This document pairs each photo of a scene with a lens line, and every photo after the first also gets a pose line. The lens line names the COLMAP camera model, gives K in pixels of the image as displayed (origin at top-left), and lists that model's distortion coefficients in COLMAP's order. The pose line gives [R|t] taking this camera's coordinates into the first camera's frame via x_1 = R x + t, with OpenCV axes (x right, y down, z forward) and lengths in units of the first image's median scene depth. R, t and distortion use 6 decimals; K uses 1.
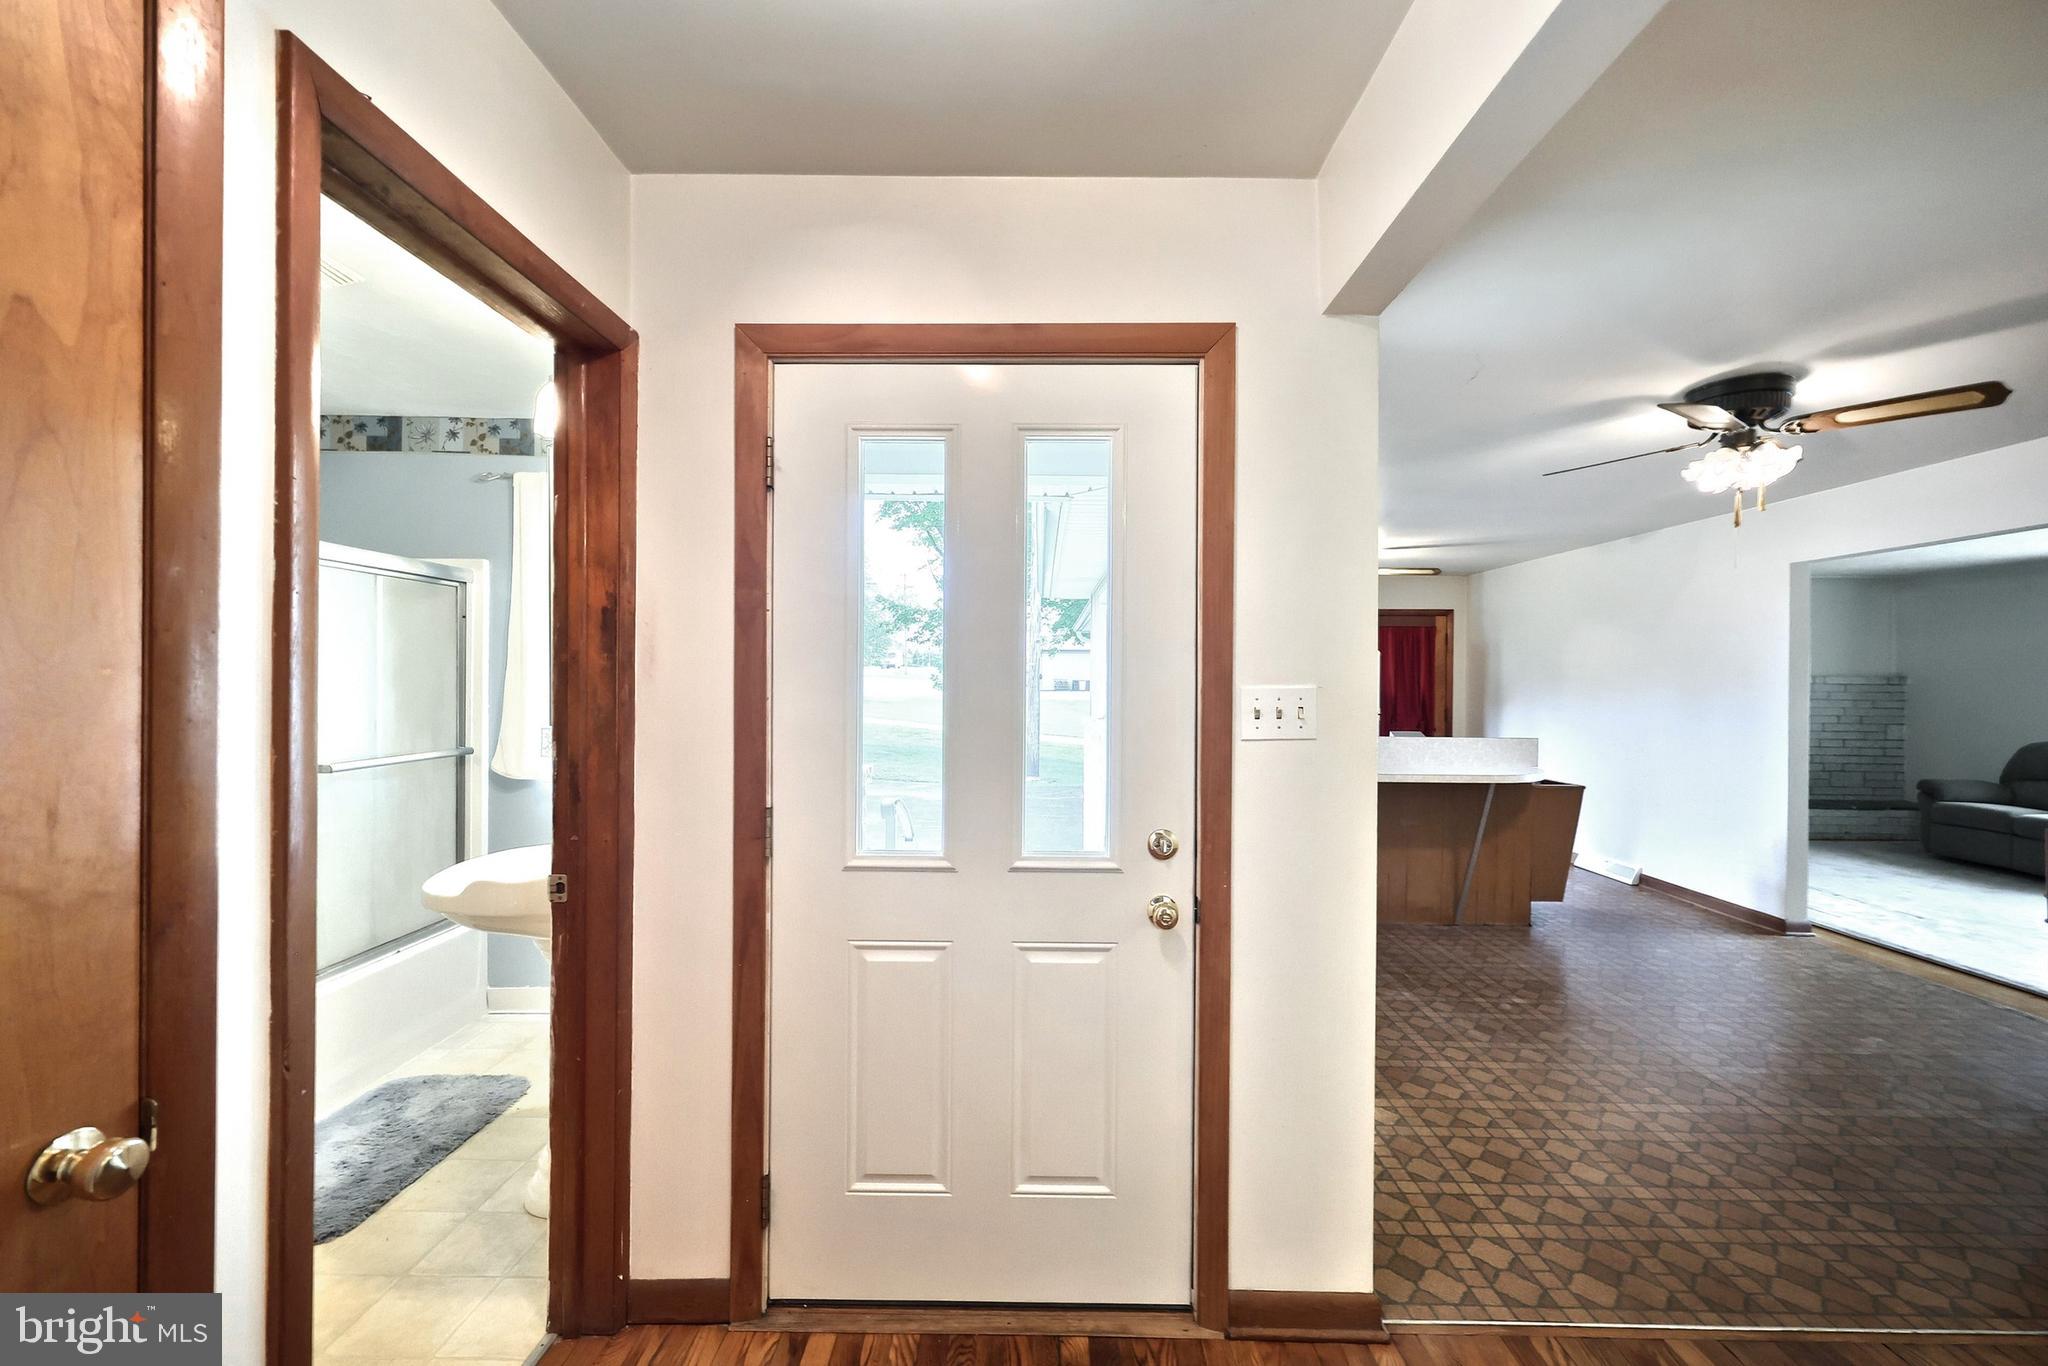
lens RADIAL K [[834.8, 0, 1038.8], [0, 834.8, 680.8], [0, 0, 1]] dist [-0.001838, -0.000897]
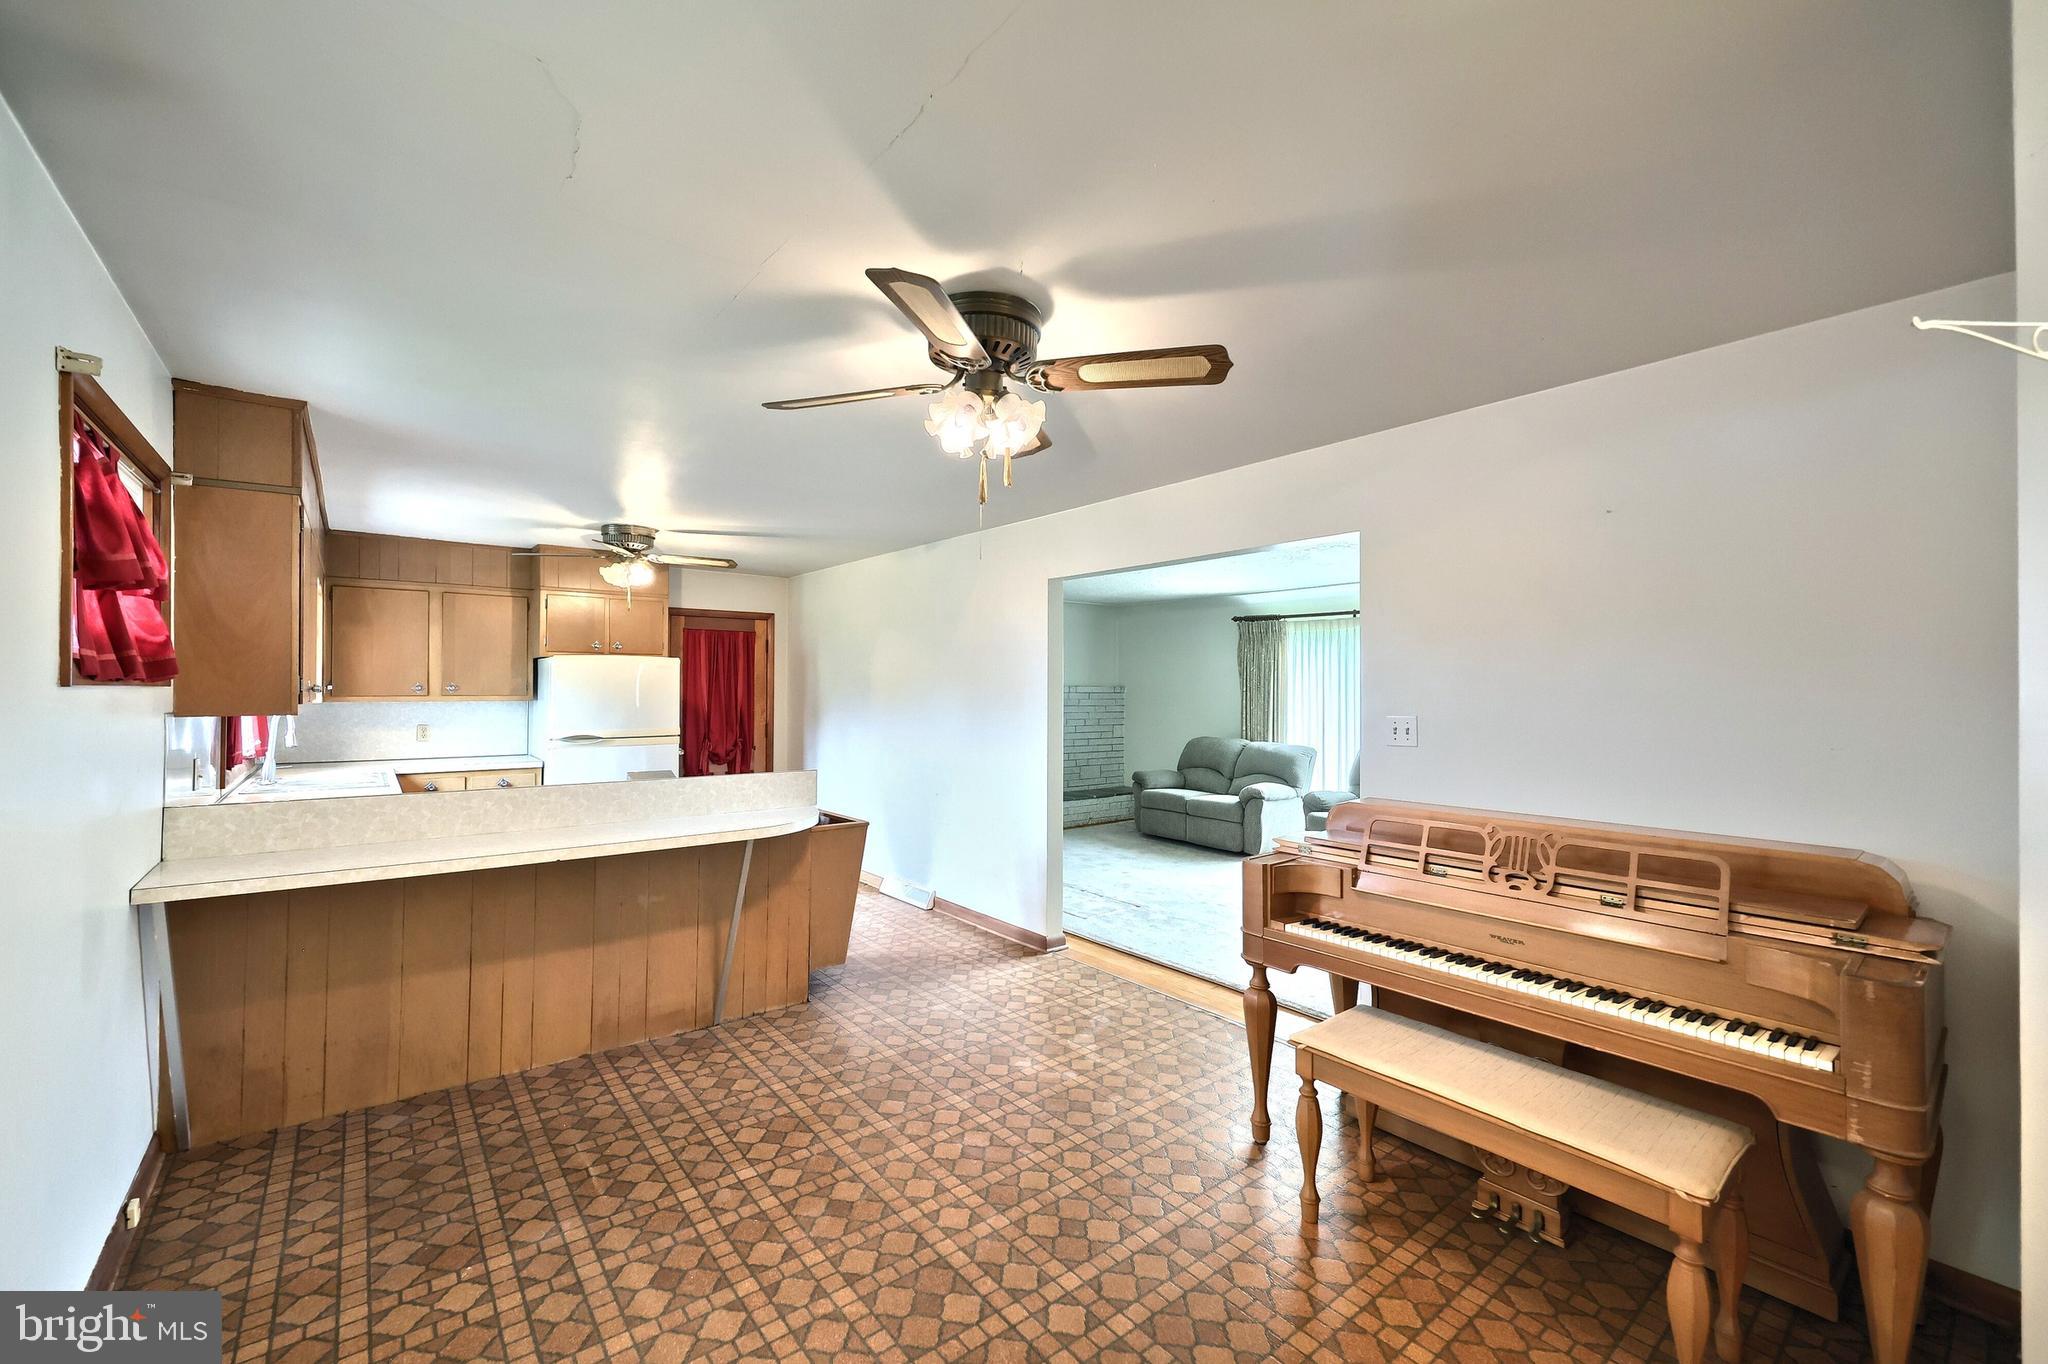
lens RADIAL K [[834.8, 0, 1023.0], [0, 834.8, 682.9], [0, 0, 1]] dist [-0.001838, -0.000897]
pose [[0.770742, -0.000903, 0.637147, 0.254684], [0.003481, 0.999990, -0.002793, -0.014490], [-0.637138, 0.004370, 0.770737, 0.262634]]
